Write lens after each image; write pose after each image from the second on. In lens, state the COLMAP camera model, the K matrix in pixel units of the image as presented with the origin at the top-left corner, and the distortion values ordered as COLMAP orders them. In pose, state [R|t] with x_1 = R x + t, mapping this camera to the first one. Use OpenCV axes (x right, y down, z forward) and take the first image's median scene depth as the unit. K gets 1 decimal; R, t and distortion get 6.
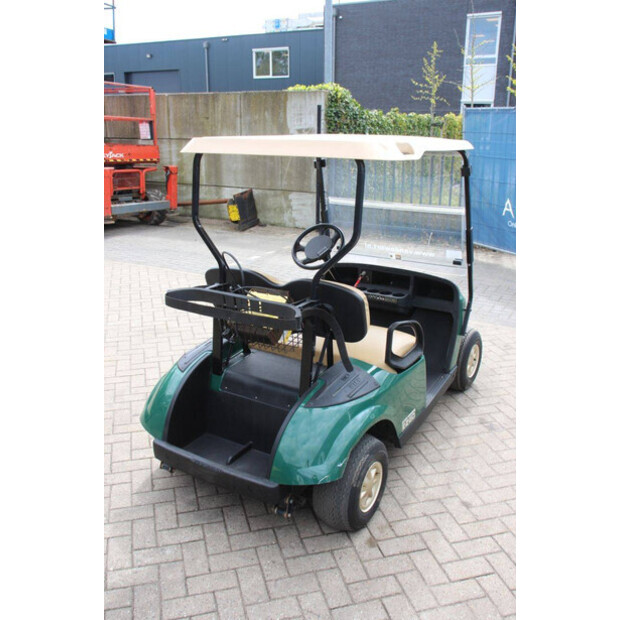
lens RADIAL K [[596.3, 0, 310.0], [0, 596.3, 310.0], [0, 0, 1]] dist [-0.128102, 0.190929]
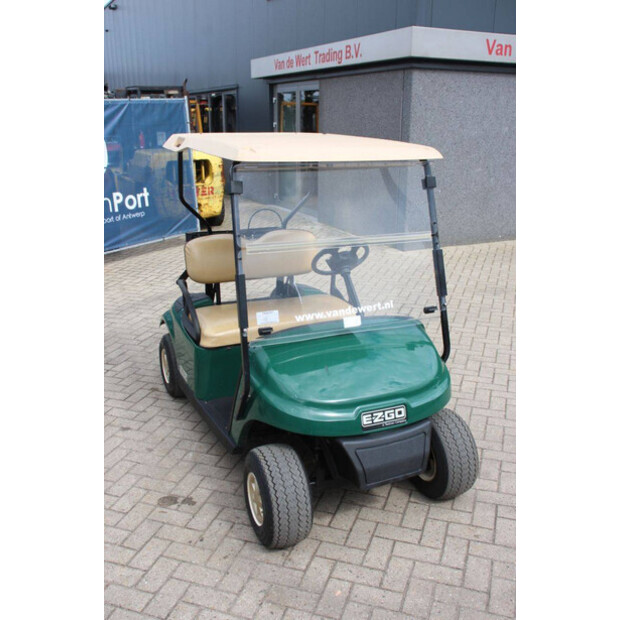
lens RADIAL K [[623.6, 0, 309.3], [0, 623.6, 324.5], [0, 0, 1]] dist [-0.053516, 0.005742]
pose [[-0.569934, 0.252813, -0.781831, 1.025223], [-0.259460, 0.847441, 0.463168, -0.567050], [0.779651, 0.466830, -0.417391, 1.770579]]
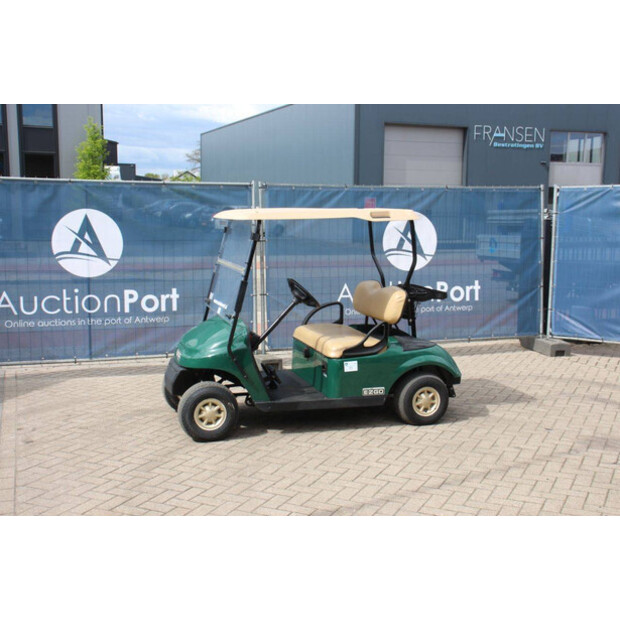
lens RADIAL K [[797.0, 0, 310.0], [0, 797.0, 310.0], [0, 0, 1]] dist [0.011307, 0.116459]
pose [[-0.753007, -0.101307, 0.650167, -1.413813], [0.189018, 0.913131, 0.361197, -0.872818], [-0.630280, 0.394877, -0.668446, 2.712594]]
